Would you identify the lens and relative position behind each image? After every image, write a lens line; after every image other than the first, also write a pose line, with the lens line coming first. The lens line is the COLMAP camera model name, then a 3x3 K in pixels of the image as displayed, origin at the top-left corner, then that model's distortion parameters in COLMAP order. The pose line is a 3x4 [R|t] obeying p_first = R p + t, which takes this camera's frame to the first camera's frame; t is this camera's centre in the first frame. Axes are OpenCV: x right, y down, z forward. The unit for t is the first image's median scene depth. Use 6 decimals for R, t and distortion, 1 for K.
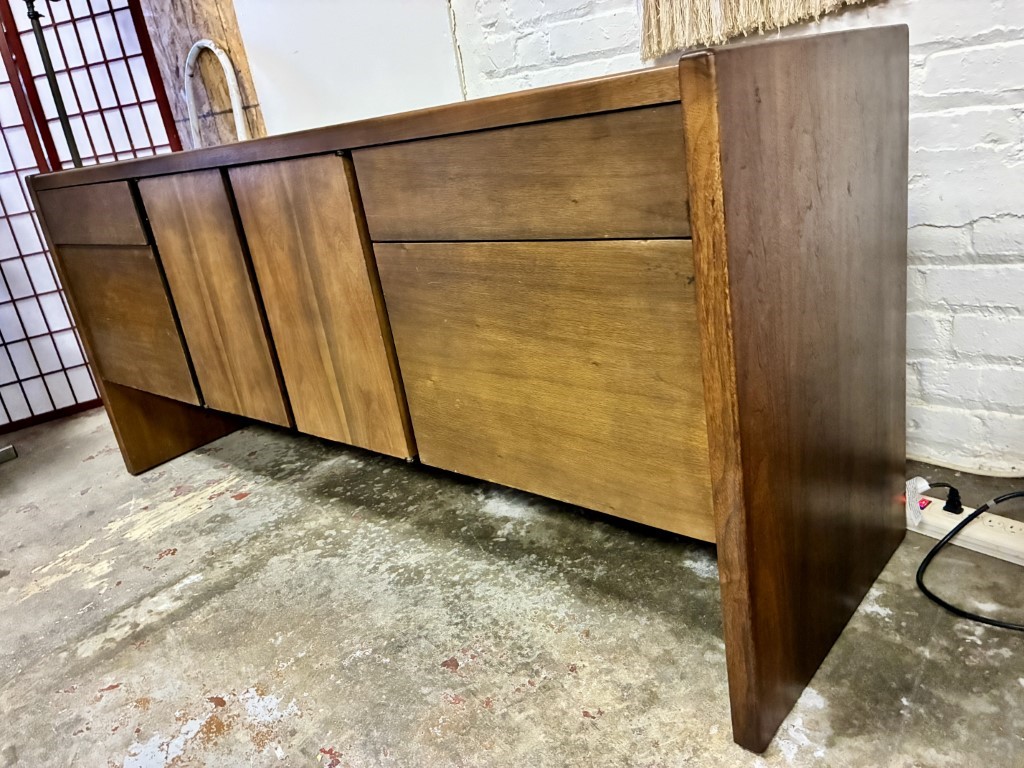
lens RADIAL K [[785.5, 0, 511.8], [0, 785.5, 373.6], [0, 0, 1]] dist [0.040818, -0.053155]
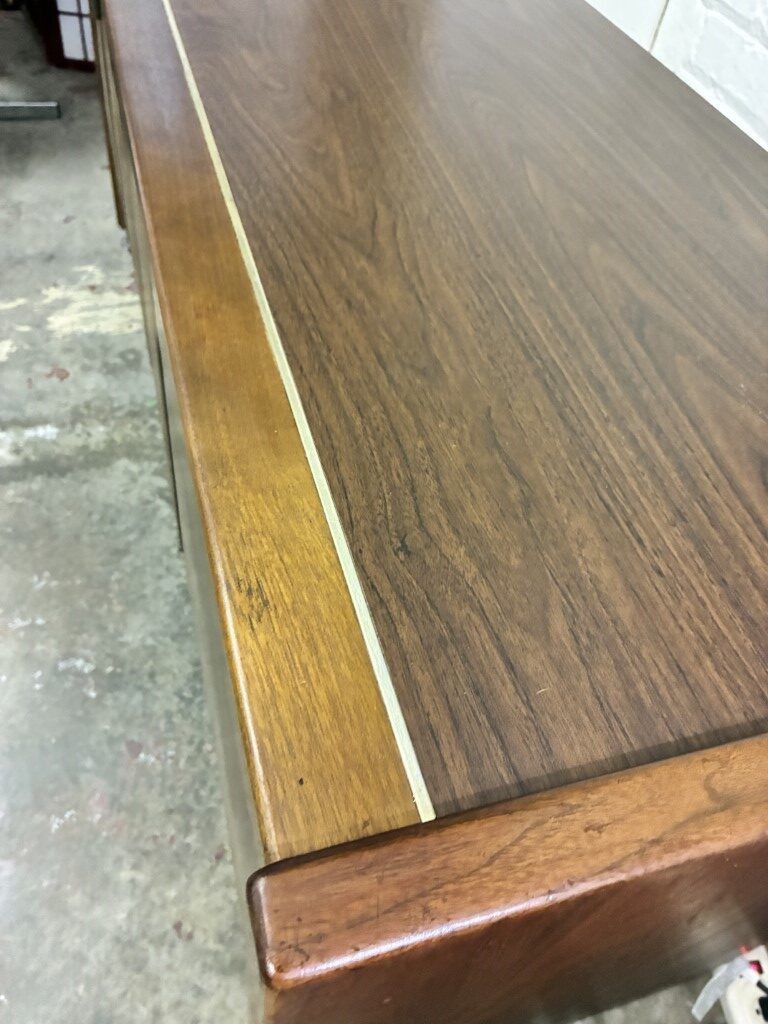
lens RADIAL K [[785.5, 0, 385.9], [0, 785.5, 507.6], [0, 0, 1]] dist [0.040818, -0.053155]
pose [[0.810135, 0.568063, -0.144868, 0.107712], [-0.414810, 0.730071, 0.543074, -0.366706], [0.414264, -0.379870, 0.827094, 0.397804]]
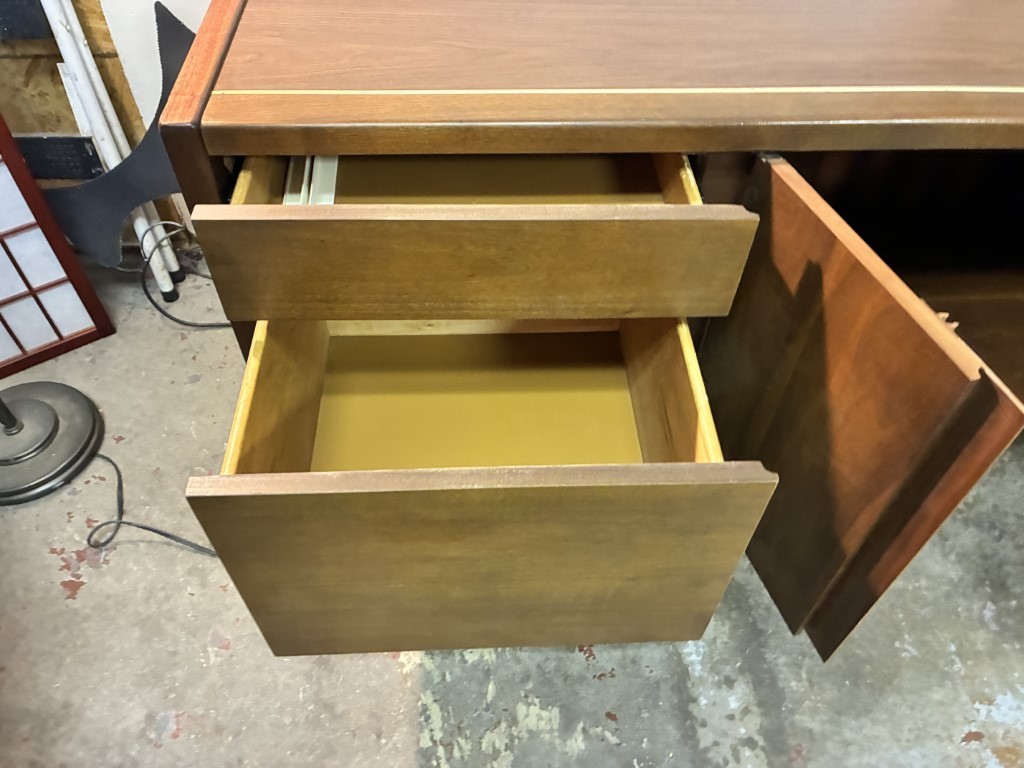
lens RADIAL K [[785.5, 0, 511.9], [0, 785.5, 377.6], [0, 0, 1]] dist [0.040818, -0.053155]
pose [[0.689527, -0.426615, 0.585280, -0.943702], [0.110593, 0.860650, 0.497043, -0.418989], [-0.715767, -0.277996, 0.640621, 0.756134]]
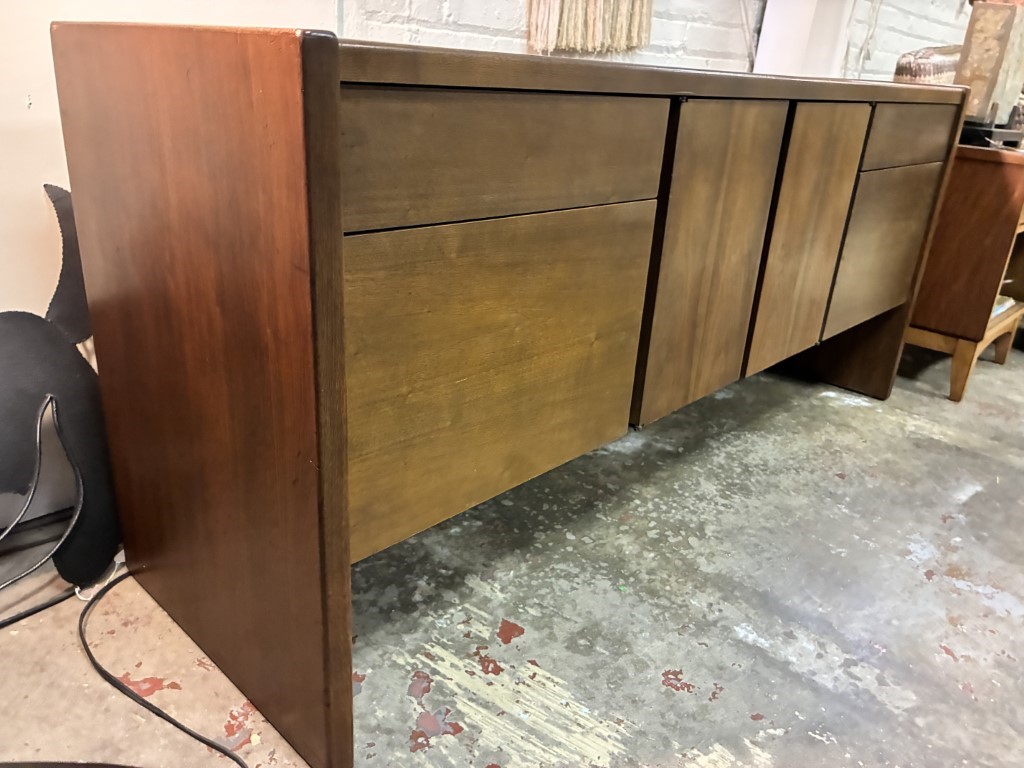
lens RADIAL K [[785.5, 0, 514.0], [0, 785.5, 374.3], [0, 0, 1]] dist [0.040818, -0.053155]
pose [[0.000775, -0.215285, 0.976551, -1.189468], [0.262632, 0.942314, 0.207529, -0.212870], [-0.964896, 0.256313, 0.057271, 1.197733]]
